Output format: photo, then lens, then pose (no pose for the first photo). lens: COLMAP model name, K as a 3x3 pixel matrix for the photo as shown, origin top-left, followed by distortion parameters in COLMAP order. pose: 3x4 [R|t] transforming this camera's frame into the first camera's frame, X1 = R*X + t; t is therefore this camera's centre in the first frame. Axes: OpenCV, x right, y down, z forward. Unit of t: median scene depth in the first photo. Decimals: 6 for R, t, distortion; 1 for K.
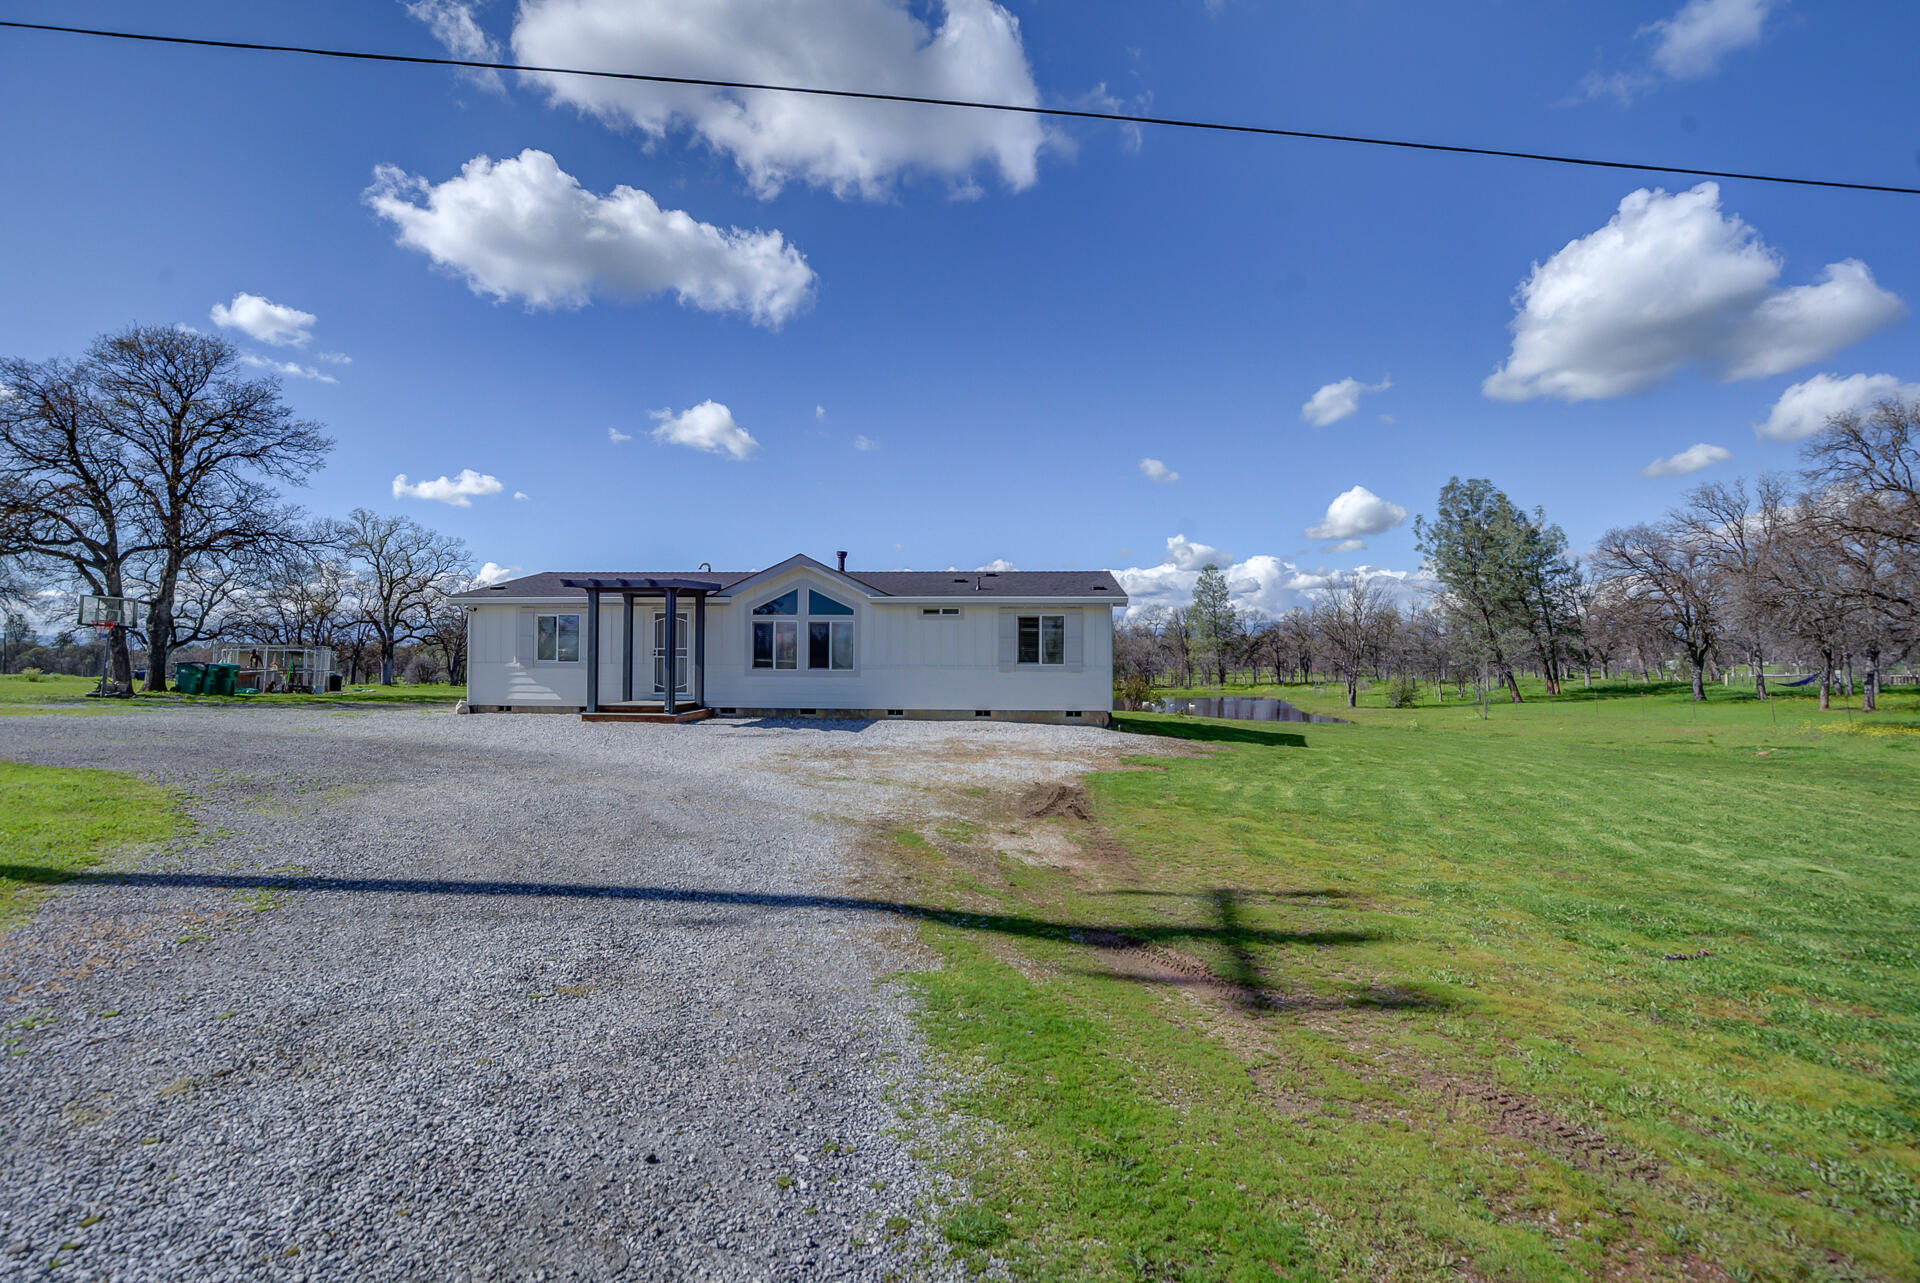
lens RADIAL K [[909.3, 0, 958.1], [0, 909.3, 637.6], [0, 0, 1]] dist [-0.026507, 0.002114]
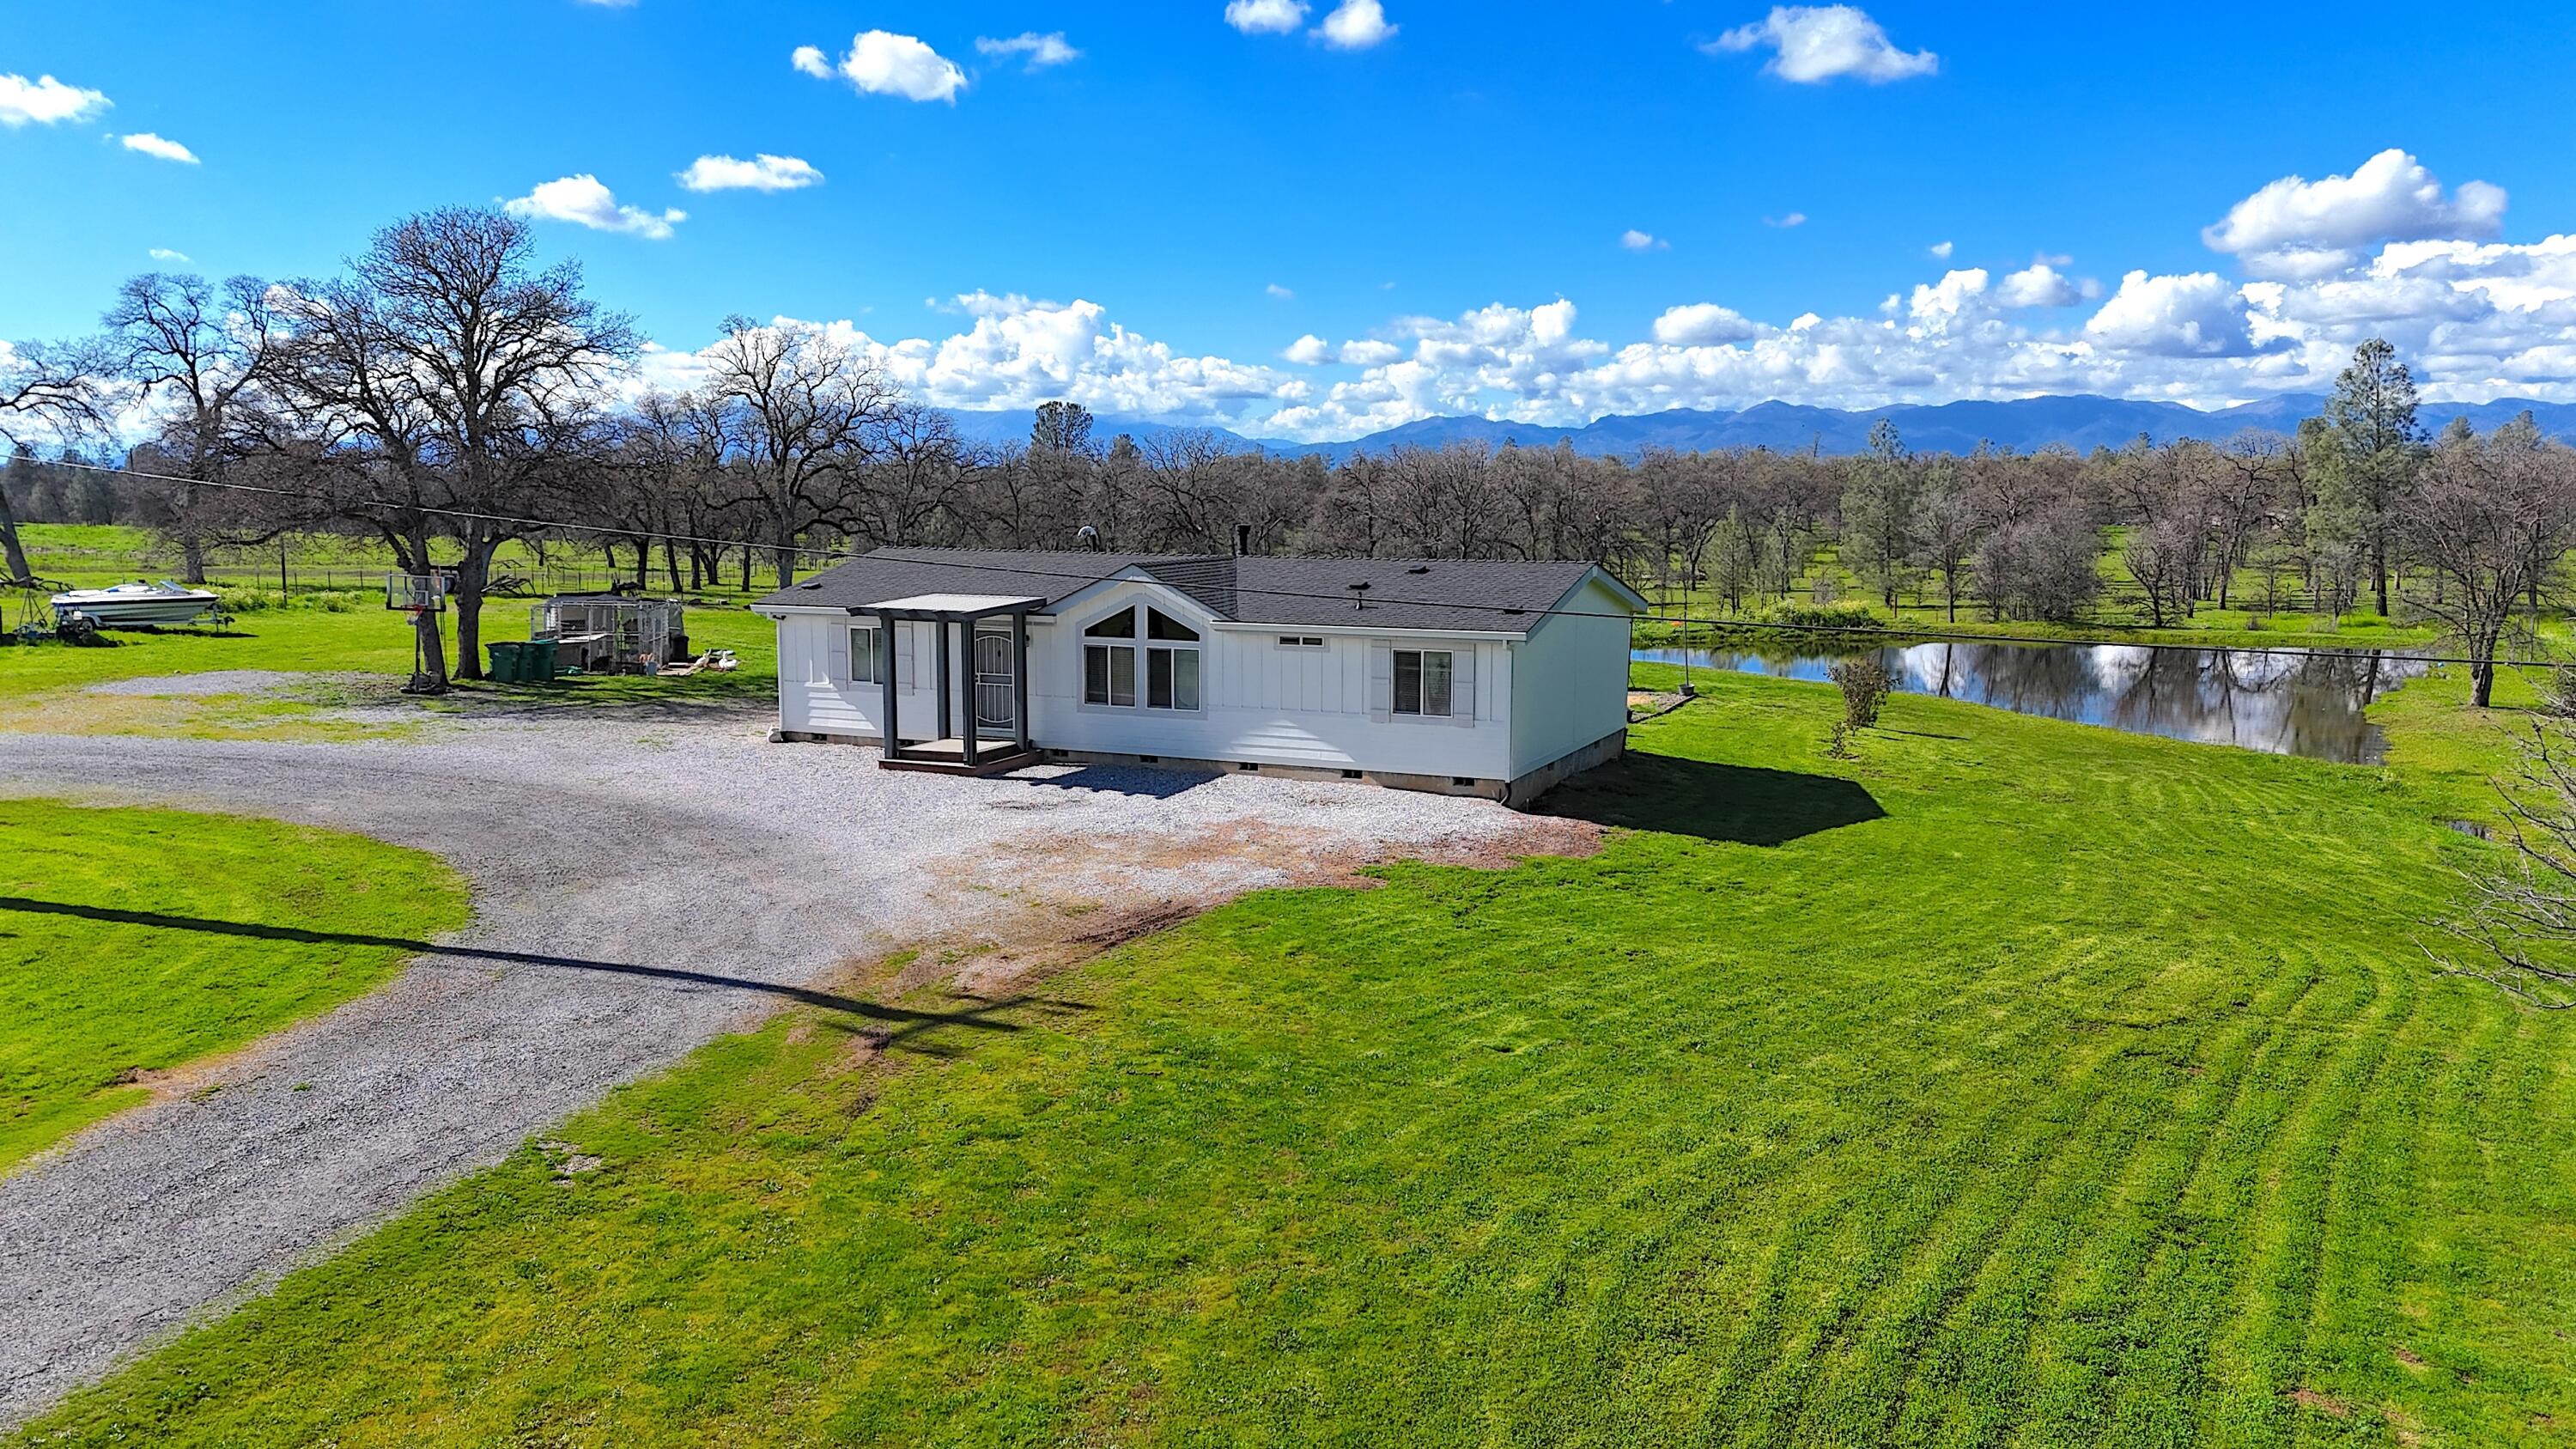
lens RADIAL K [[1810.6, 0, 1290.5], [0, 1810.6, 727.8], [0, 0, 1]] dist [-0.008850, -0.005324]
pose [[0.951132, 0.038682, -0.306351, 0.441776], [0.004830, 0.990137, 0.140018, -0.169188], [0.308746, -0.134655, 0.941565, -0.454340]]
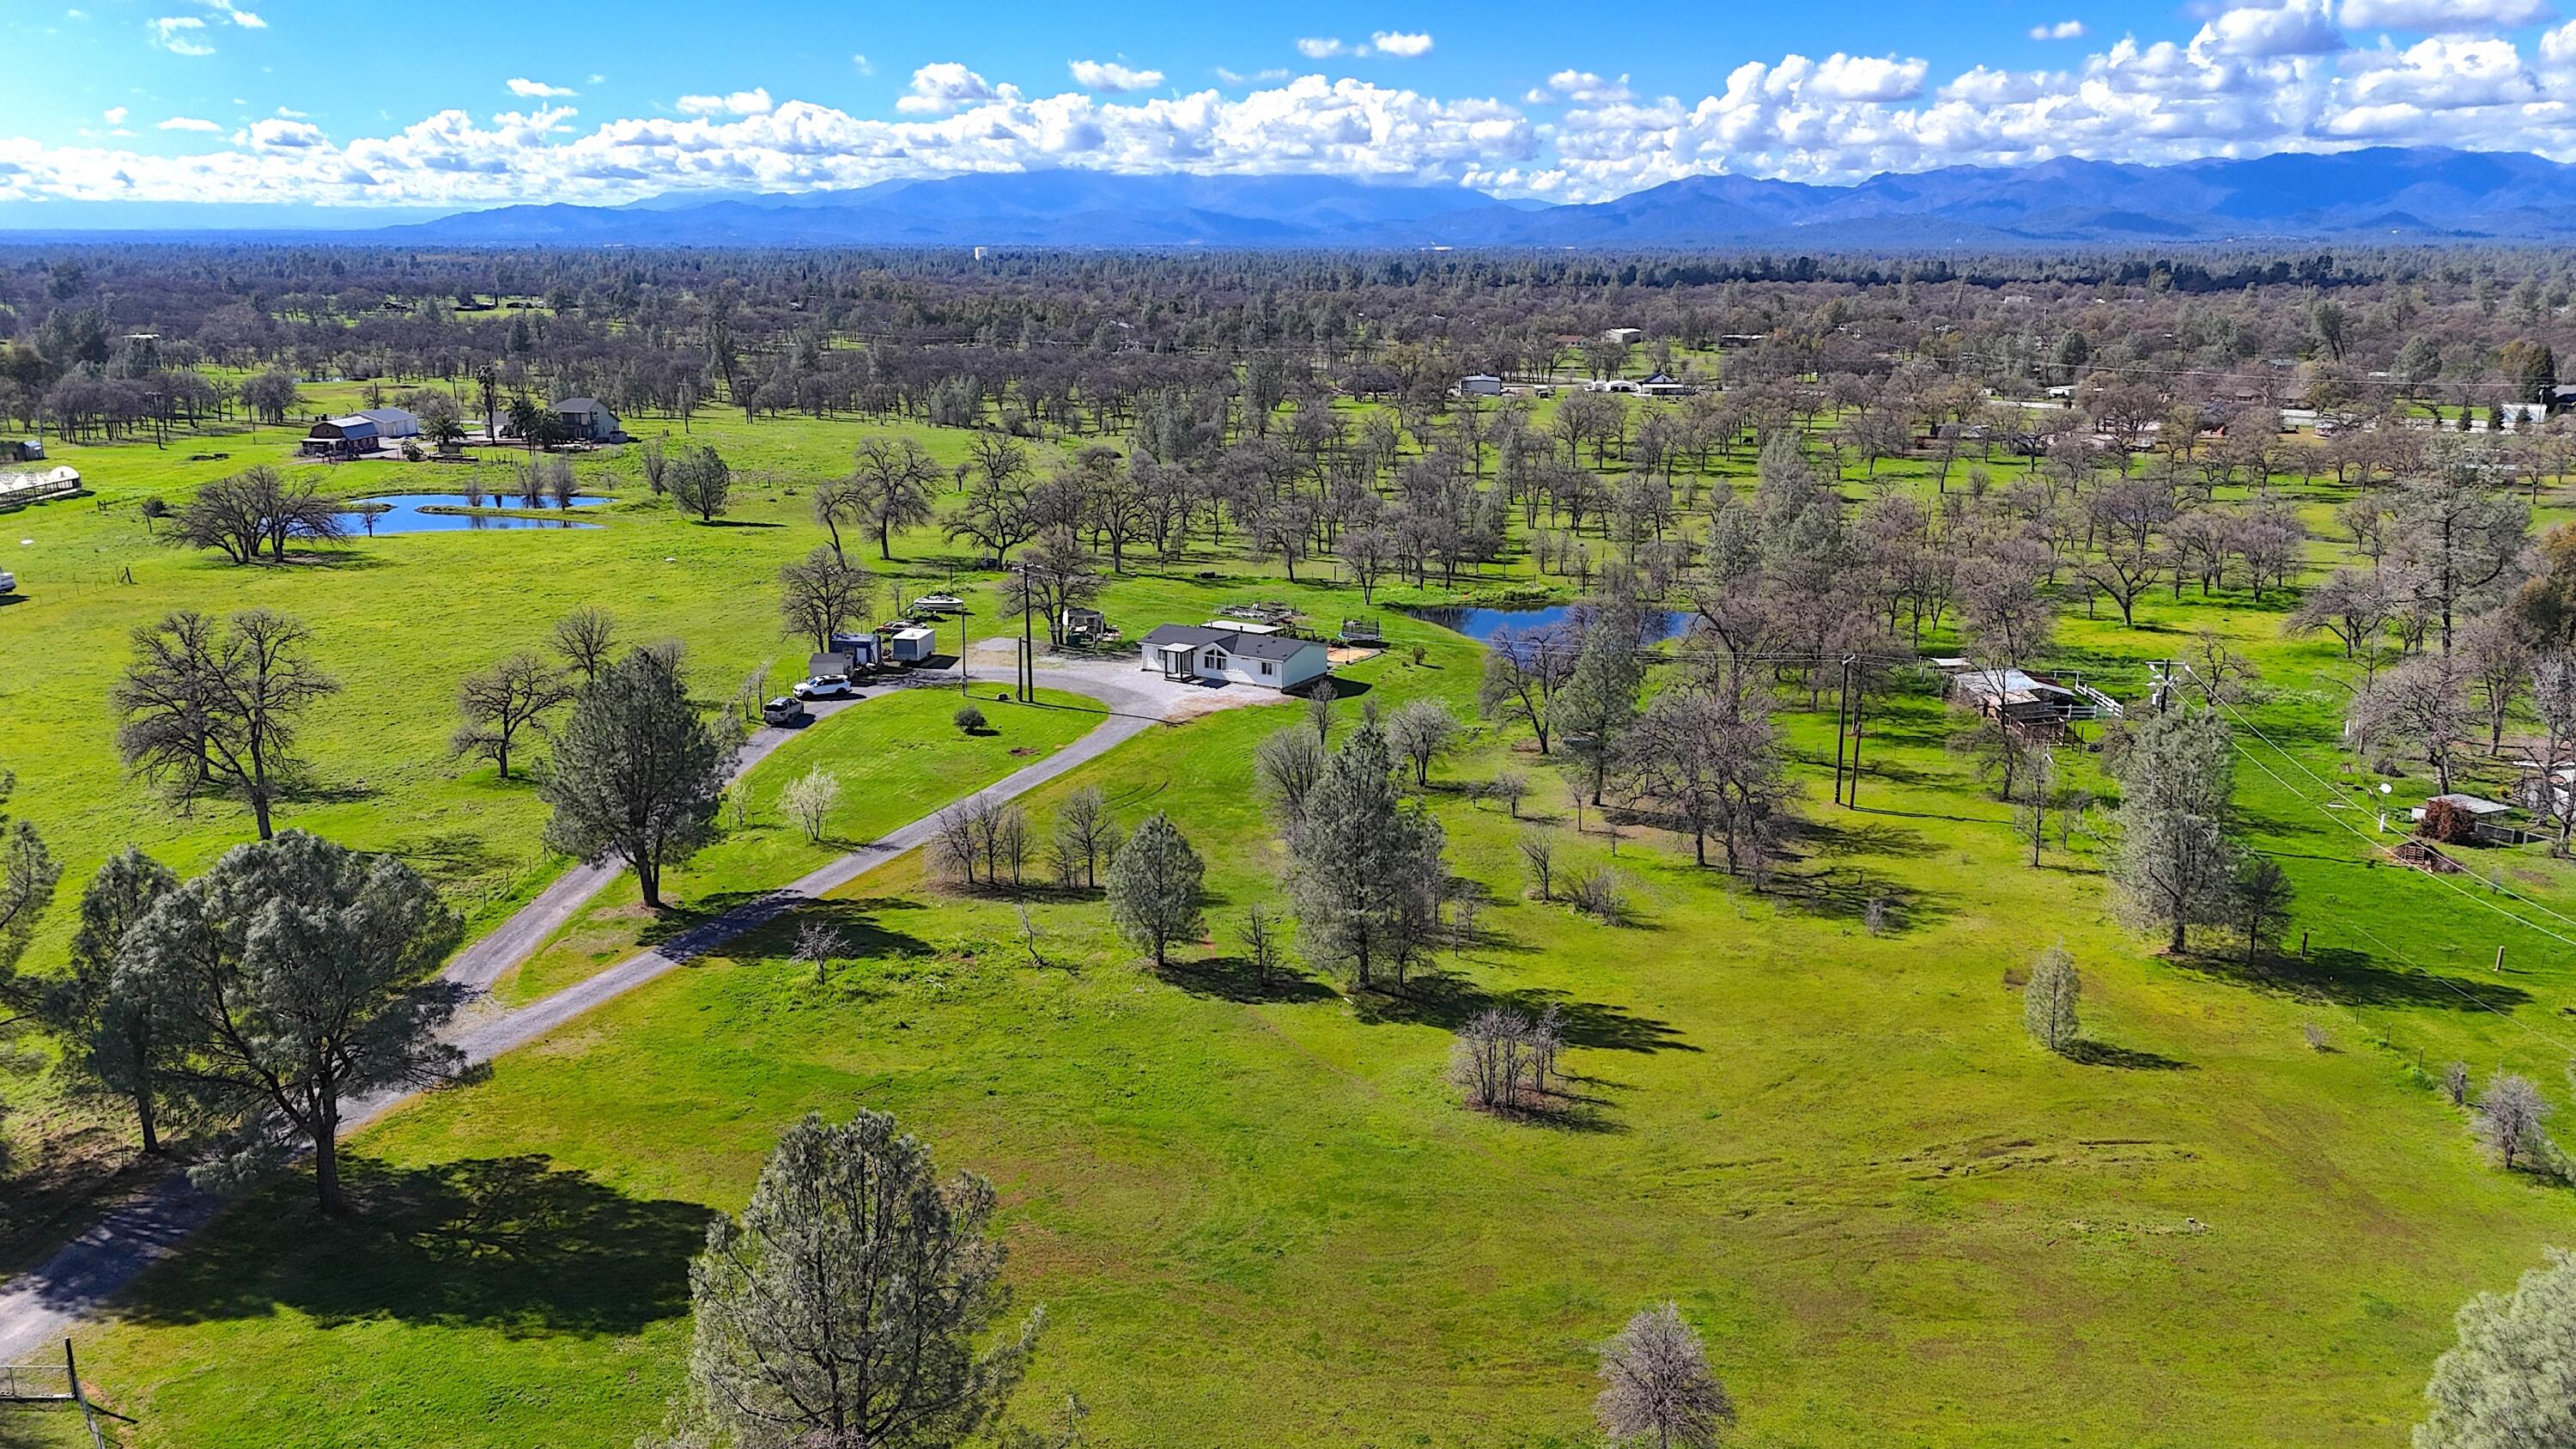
lens RADIAL K [[1810.6, 0, 1289.4], [0, 1810.6, 724.4], [0, 0, 1]] dist [-0.008850, -0.005324]
pose [[0.902344, 0.107051, -0.417510, 3.446689], [0.006326, 0.965272, 0.261171, -1.794403], [0.430970, -0.238308, 0.870330, -5.795238]]
